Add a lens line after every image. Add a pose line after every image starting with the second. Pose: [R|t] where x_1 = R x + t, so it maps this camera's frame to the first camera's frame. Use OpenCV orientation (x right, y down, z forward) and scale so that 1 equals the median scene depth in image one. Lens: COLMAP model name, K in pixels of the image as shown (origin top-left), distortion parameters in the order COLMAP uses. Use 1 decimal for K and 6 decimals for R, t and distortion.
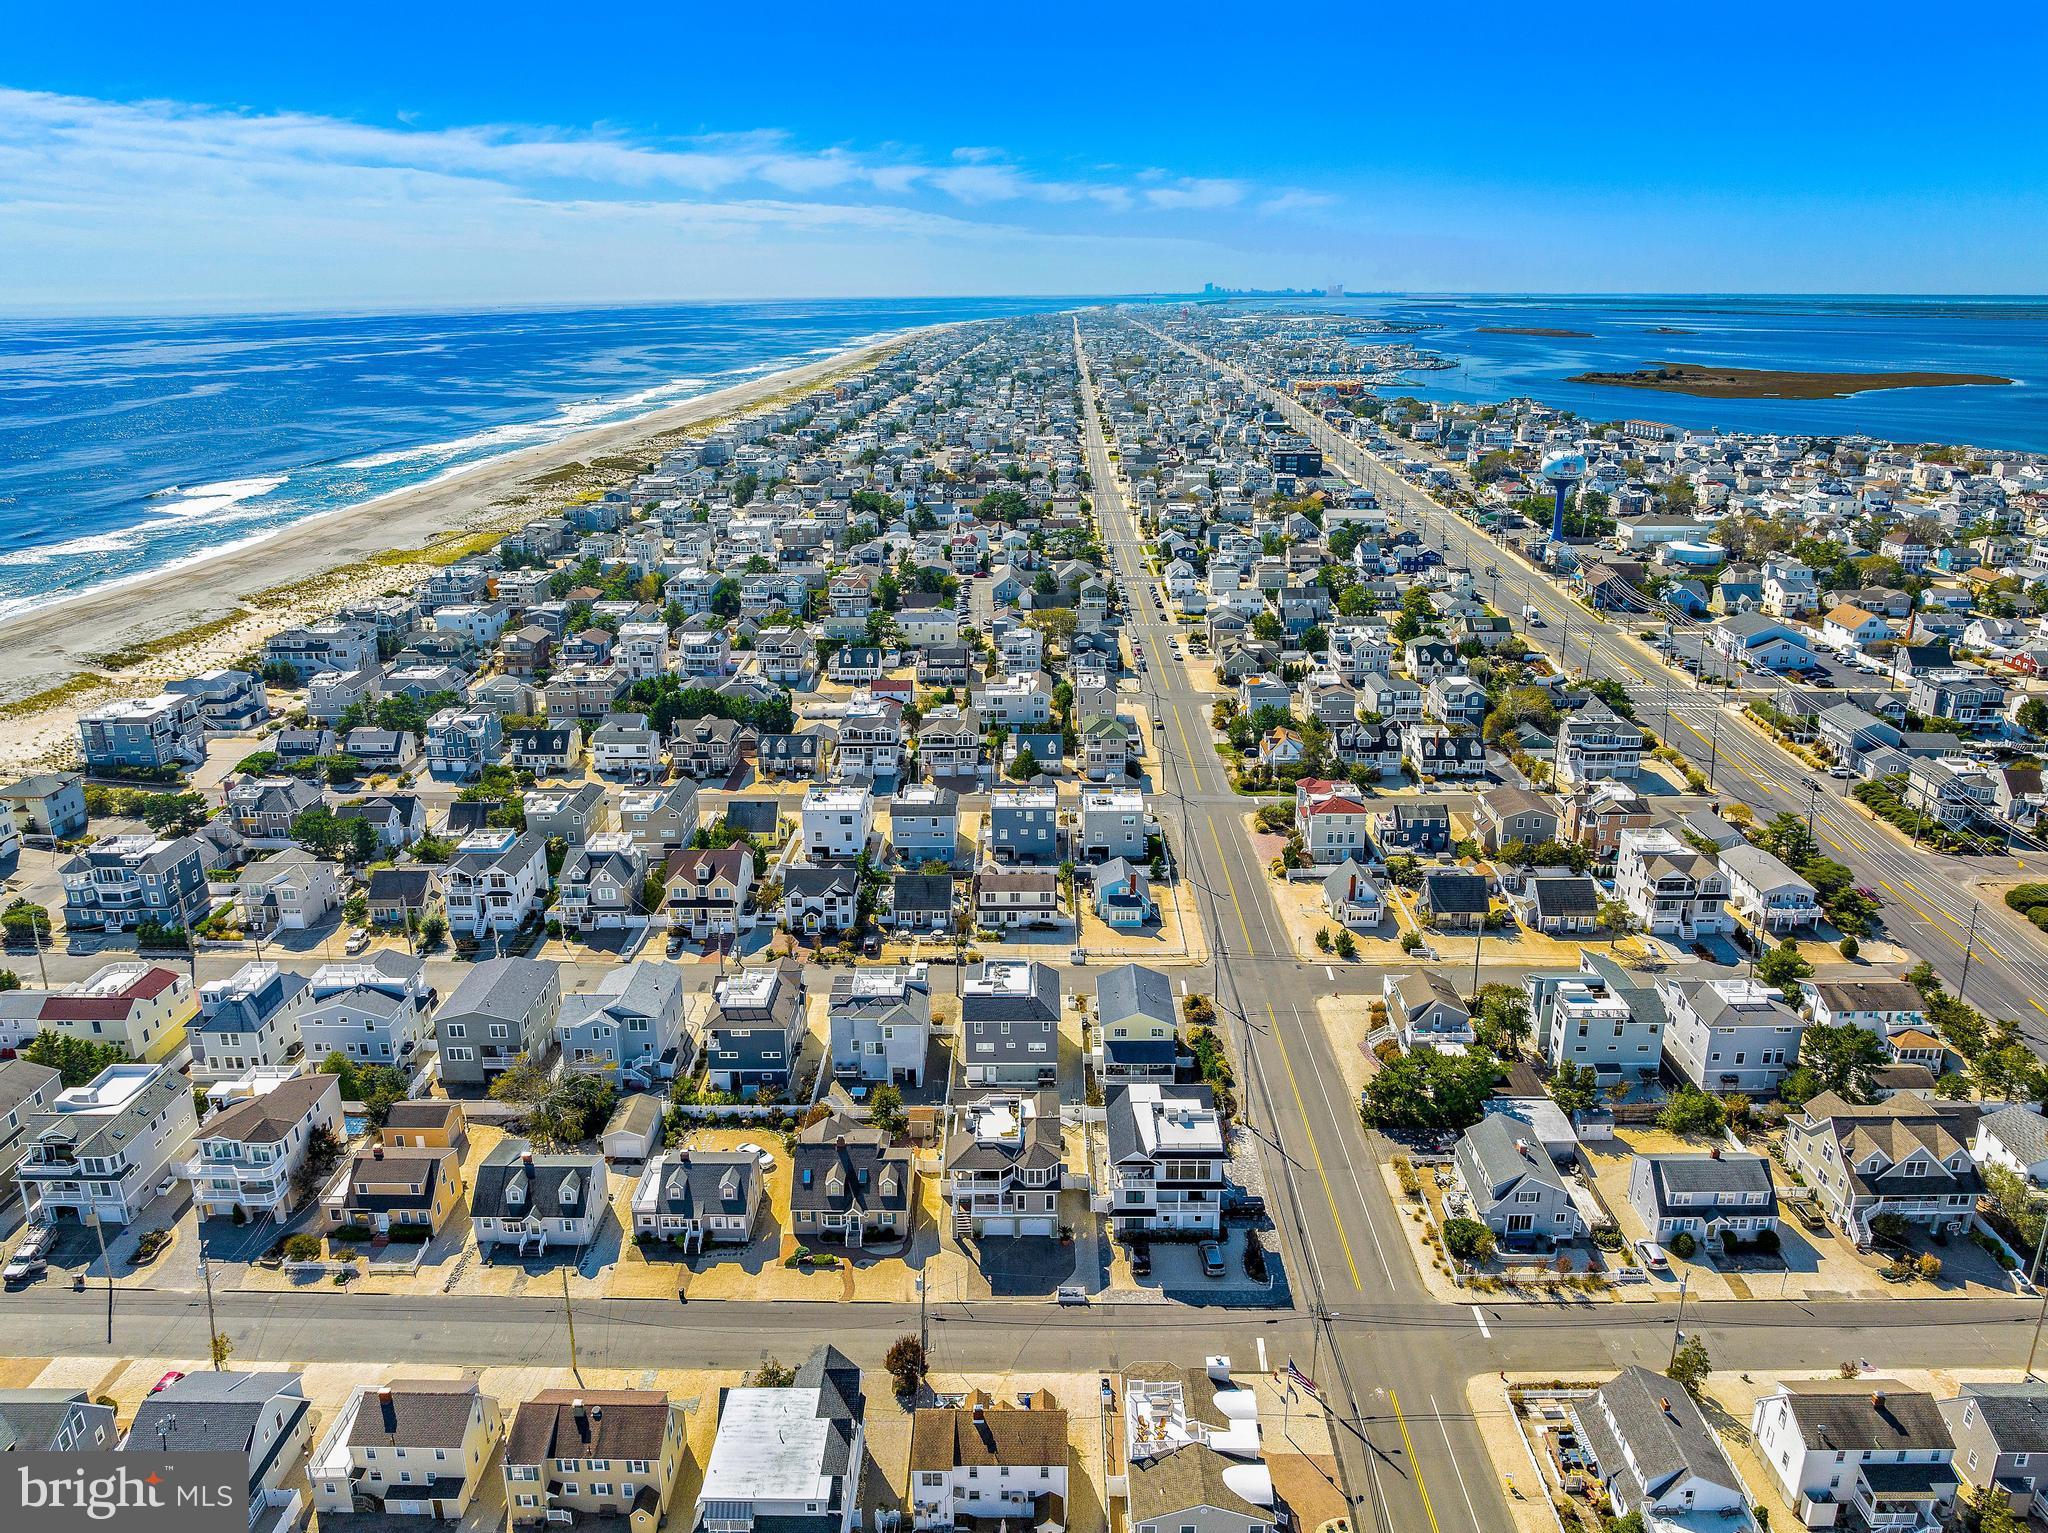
lens RADIAL K [[1464.2, 0, 1018.7], [0, 1464.2, 768.7], [0, 0, 1]] dist [-0.073445, 0.047825]
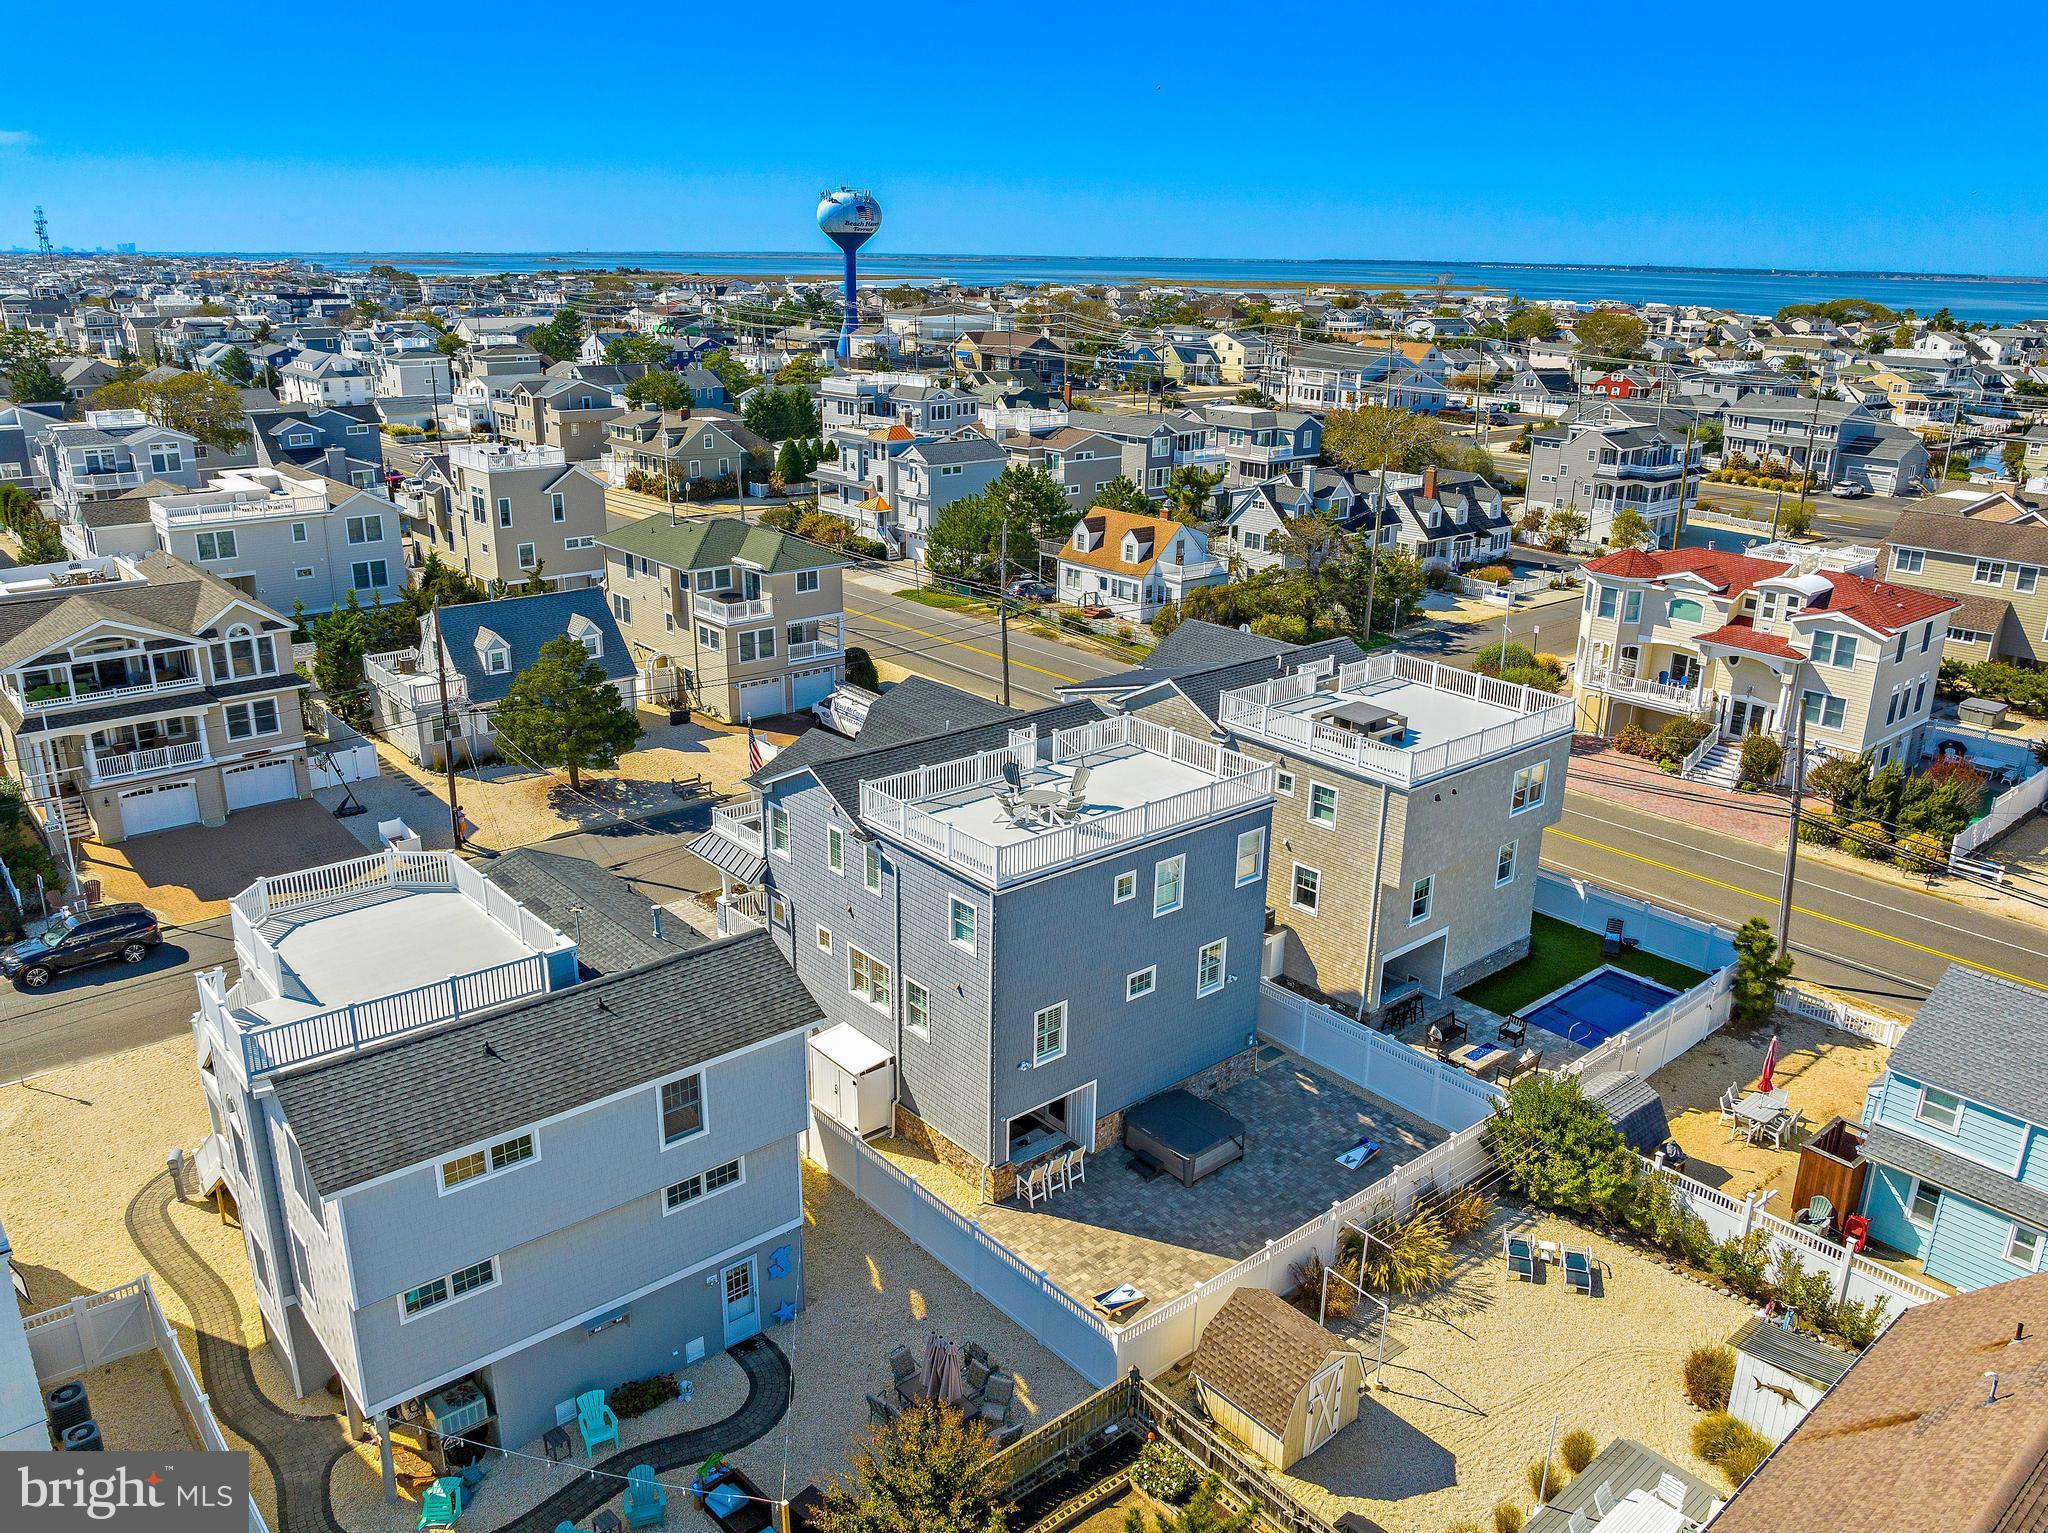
lens RADIAL K [[1519.2, 0, 1024.0], [0, 1519.2, 766.5], [0, 0, 1]] dist [-0.037262, -0.006498]
pose [[0.749937, -0.193621, 0.632539, -0.113345], [0.187495, 0.979208, 0.077443, 0.002383], [-0.634382, 0.060521, 0.770647, 0.874231]]
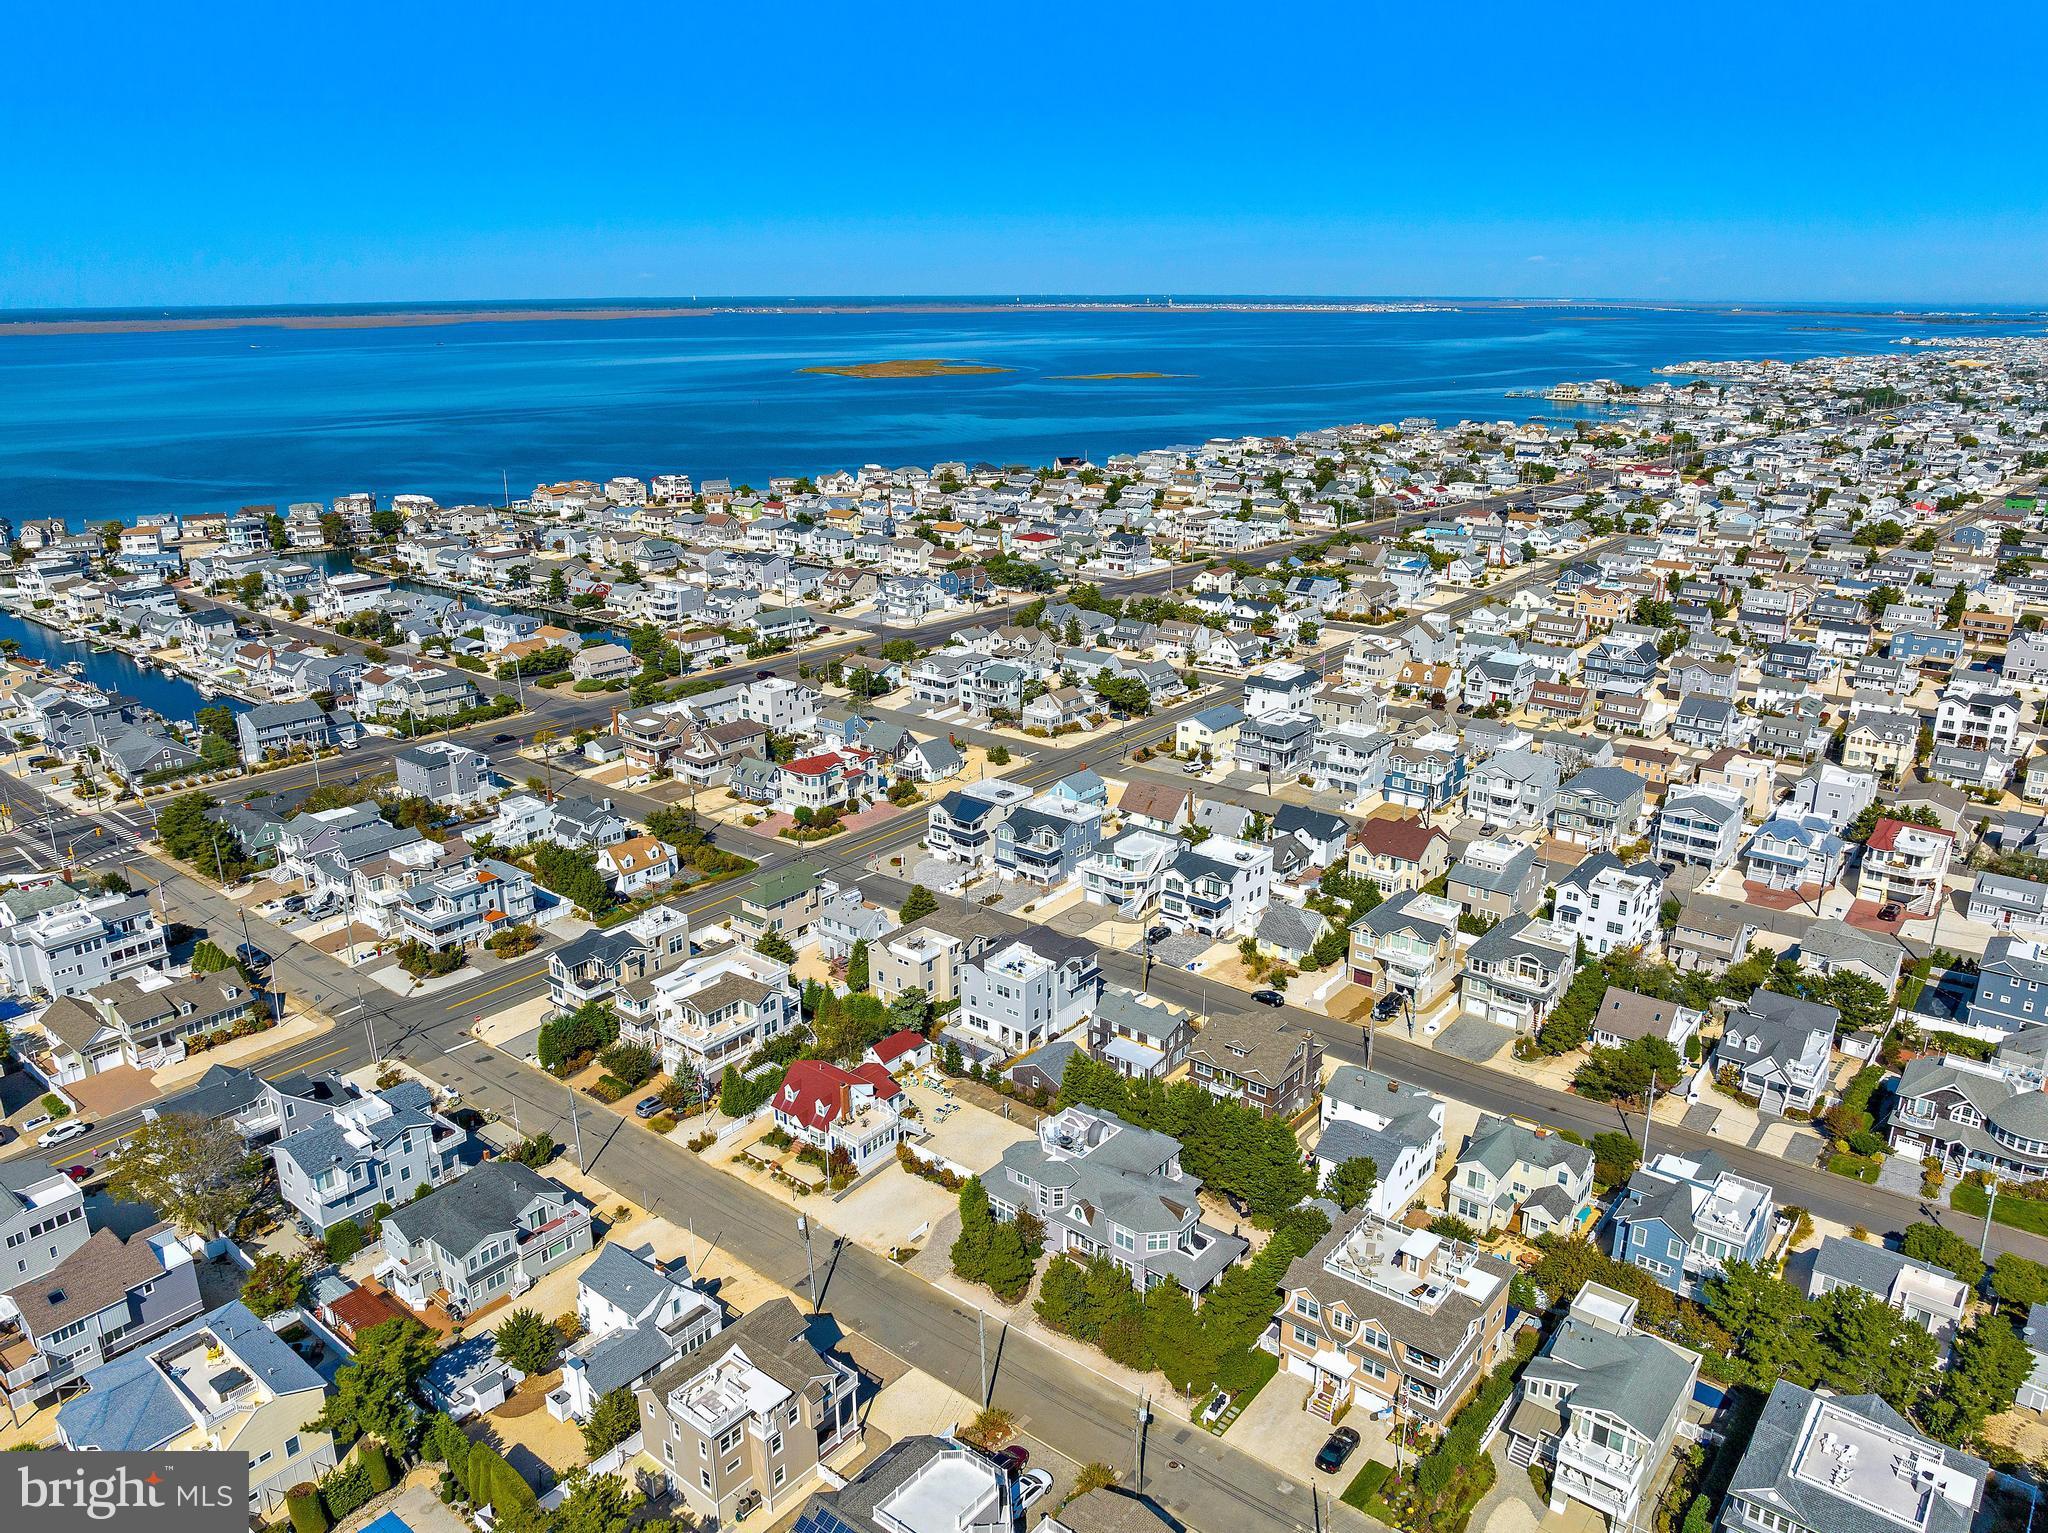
lens RADIAL K [[1457.5, 0, 1020.7], [0, 1457.5, 792.6], [0, 0, 1]] dist [-0.034302, -0.007055]
pose [[-0.783090, -0.190534, 0.592002, -0.557299], [0.205430, 0.819231, 0.535405, -0.525151], [-0.587000, 0.540885, -0.602391, 1.616940]]
